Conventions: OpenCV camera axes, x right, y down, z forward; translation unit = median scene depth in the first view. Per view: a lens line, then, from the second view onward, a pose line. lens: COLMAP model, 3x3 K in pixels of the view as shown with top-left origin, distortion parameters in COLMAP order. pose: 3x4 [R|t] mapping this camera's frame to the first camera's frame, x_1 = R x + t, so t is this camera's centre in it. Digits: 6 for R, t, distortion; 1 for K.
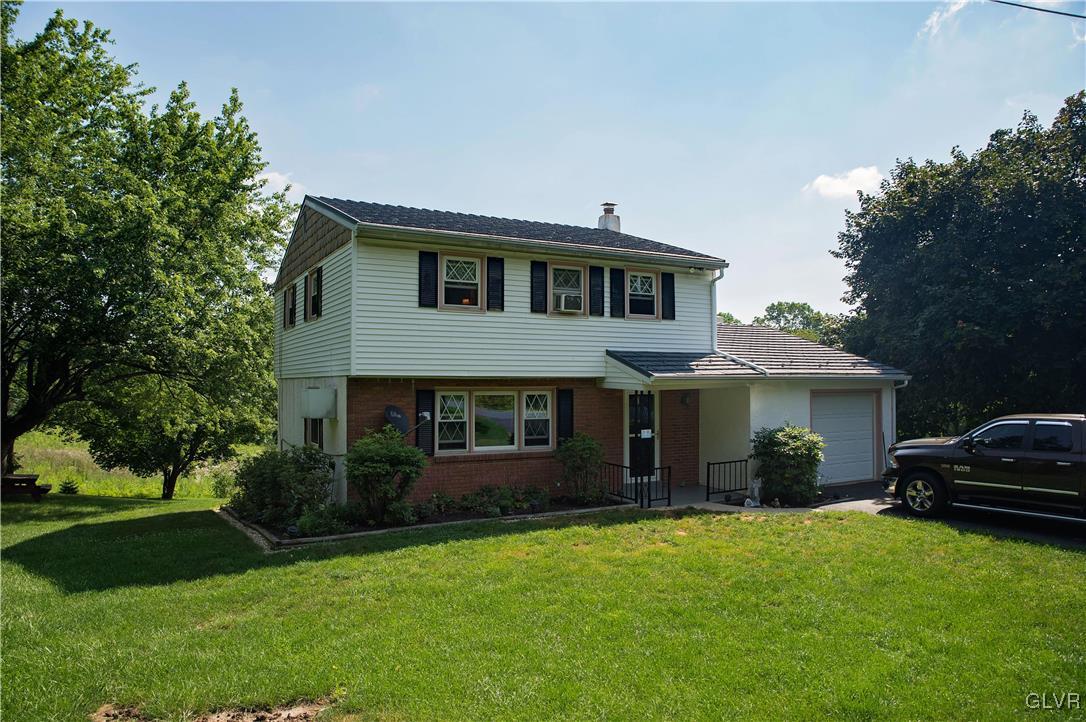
lens RADIAL K [[743.5, 0, 543.1], [0, 743.5, 371.3], [0, 0, 1]] dist [-0.100655, 0.036418]
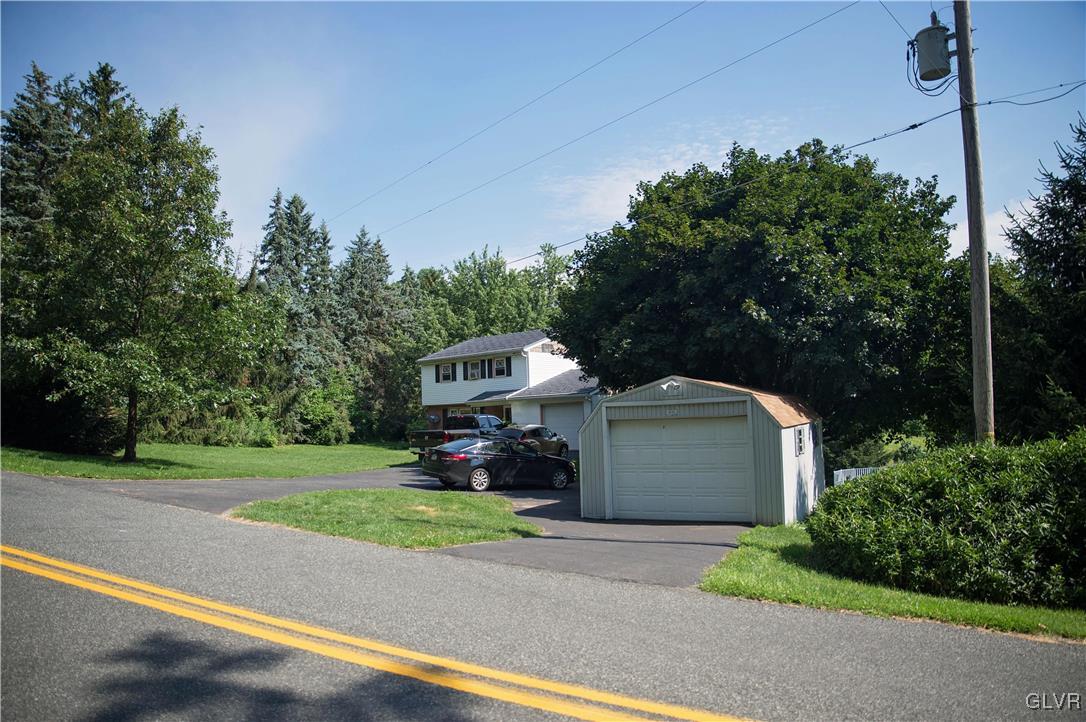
lens RADIAL K [[743.5, 0, 542.3], [0, 743.5, 357.0], [0, 0, 1]] dist [-0.100655, 0.036418]
pose [[0.360716, -0.085112, -0.928784, 2.463320], [0.056101, 0.996004, -0.069483, 0.040504], [0.930987, -0.027042, 0.364050, 0.229194]]
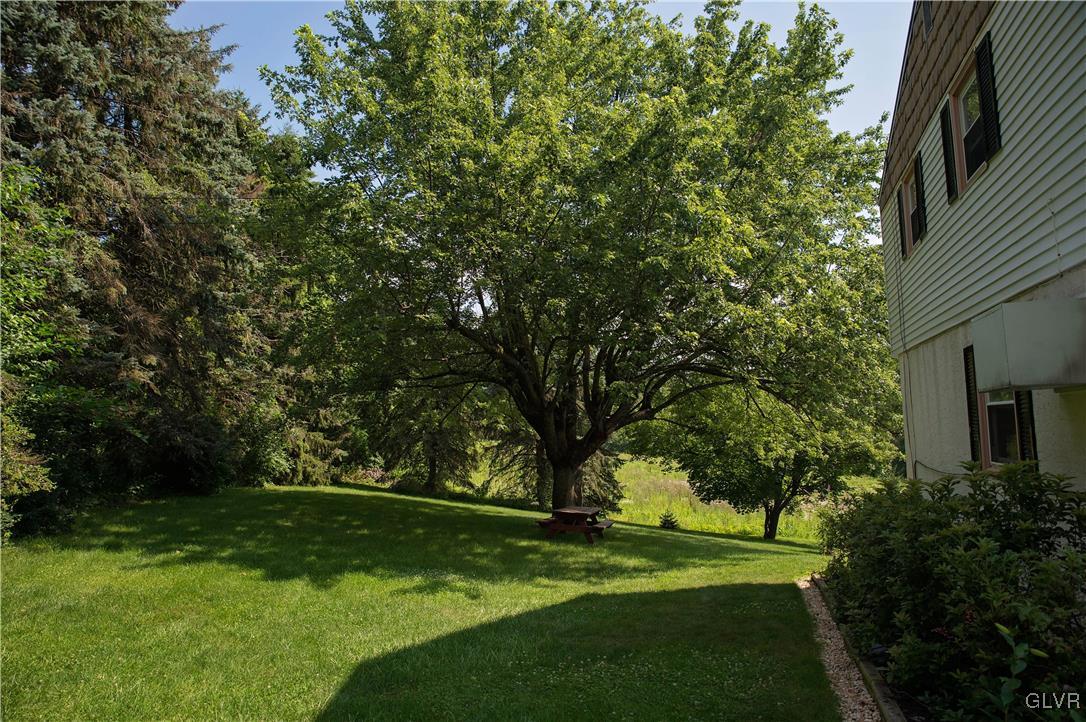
lens RADIAL K [[743.5, 0, 549.7], [0, 743.5, 366.0], [0, 0, 1]] dist [-0.100655, 0.036418]
pose [[0.706722, -0.081349, -0.702799, -0.195279], [0.043748, 0.996491, -0.071352, 0.058319], [0.706138, 0.019680, 0.707801, 0.509011]]
